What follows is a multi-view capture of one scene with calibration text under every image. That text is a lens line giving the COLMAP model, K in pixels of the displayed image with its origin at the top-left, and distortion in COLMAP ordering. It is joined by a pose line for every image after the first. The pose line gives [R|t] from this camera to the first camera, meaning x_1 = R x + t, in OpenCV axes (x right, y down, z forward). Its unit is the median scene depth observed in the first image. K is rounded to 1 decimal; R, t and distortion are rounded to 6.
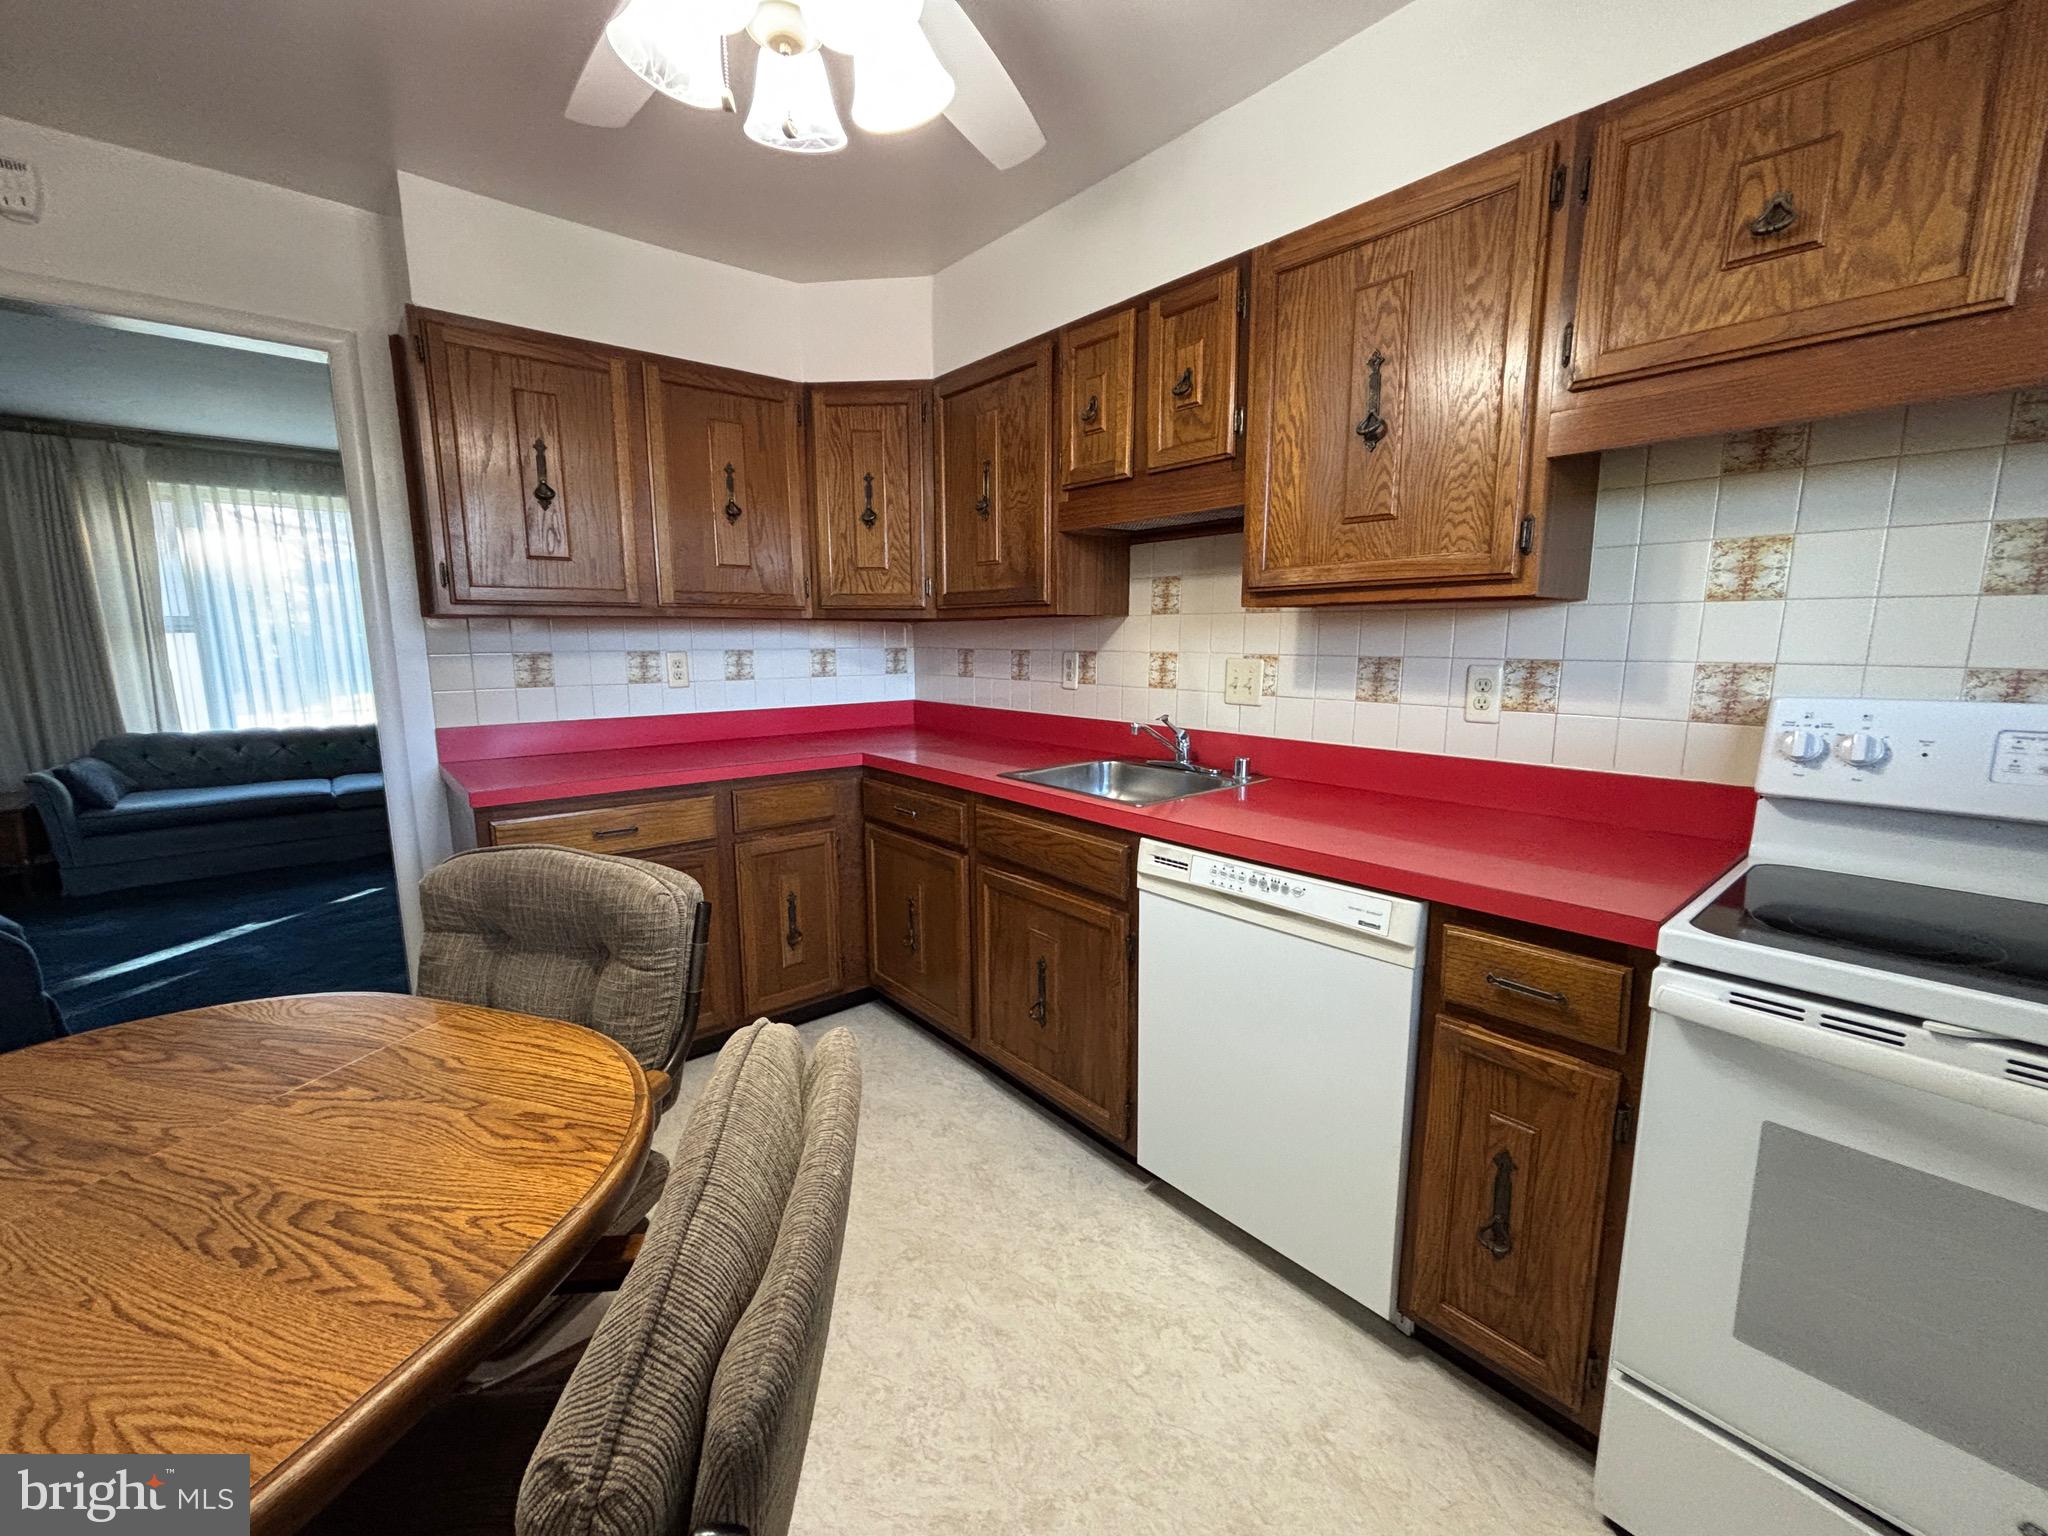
lens RADIAL K [[829.6, 0, 1025.0], [0, 829.6, 769.4], [0, 0, 1]] dist [-0.004066, -0.000346]
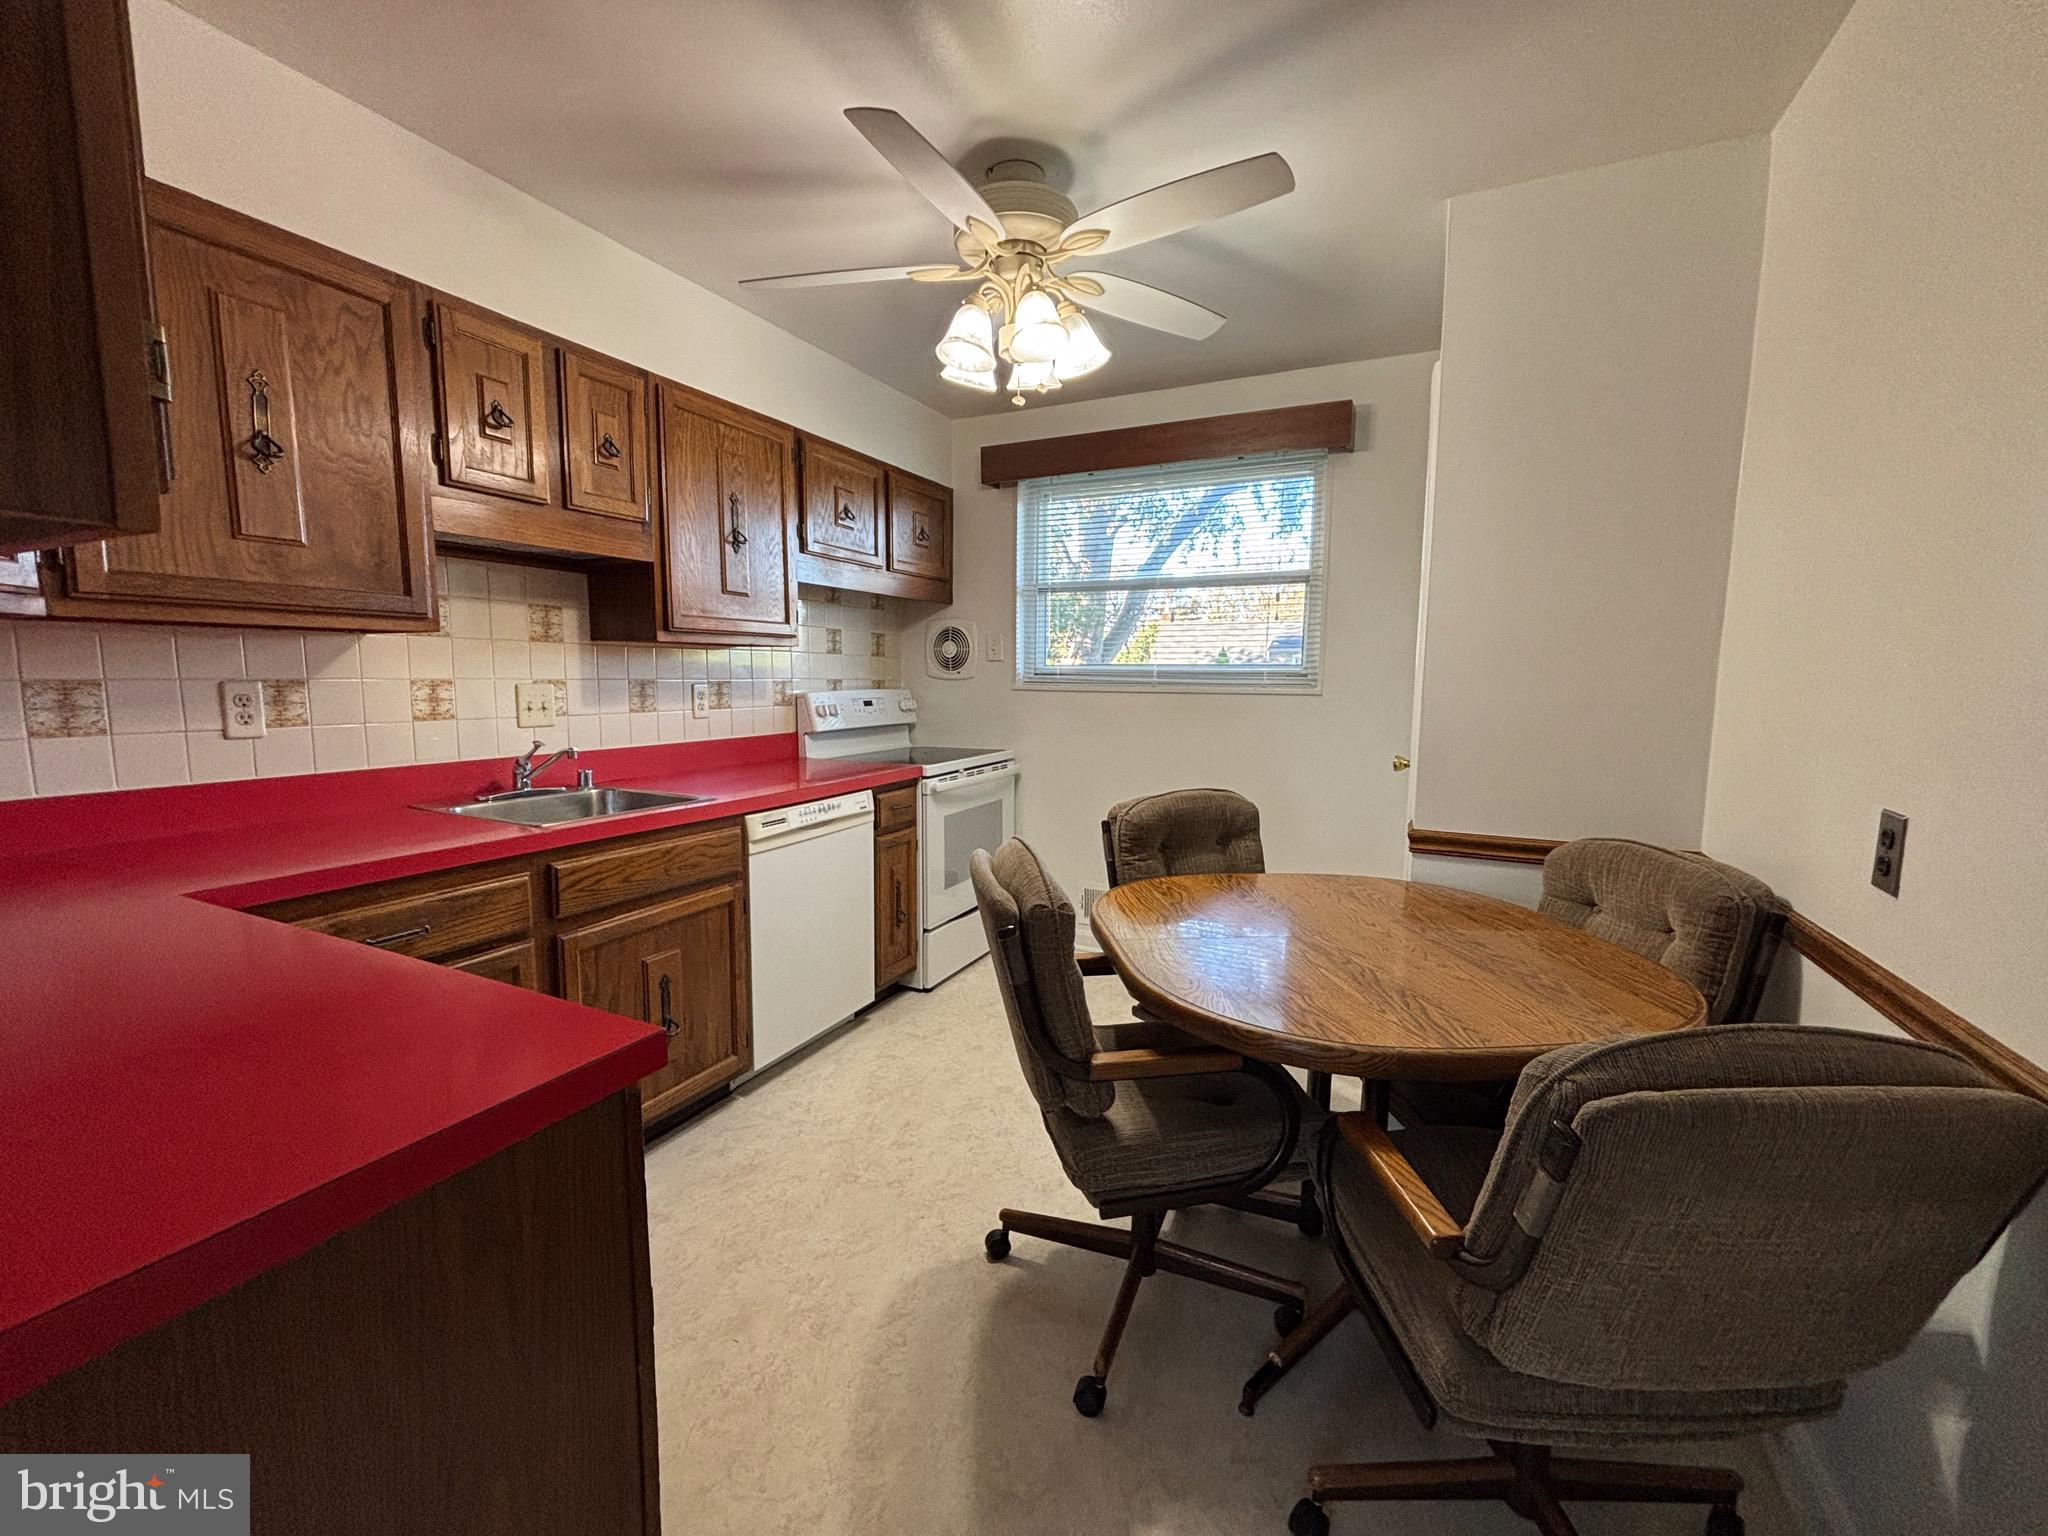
lens RADIAL K [[829.6, 0, 1022.7], [0, 829.6, 767.0], [0, 0, 1]] dist [-0.004066, -0.000346]
pose [[-0.398859, -0.104304, 0.911061, -1.258145], [0.137304, 0.975517, 0.171795, -0.163851], [-0.906675, 0.193614, -0.374773, 1.105670]]
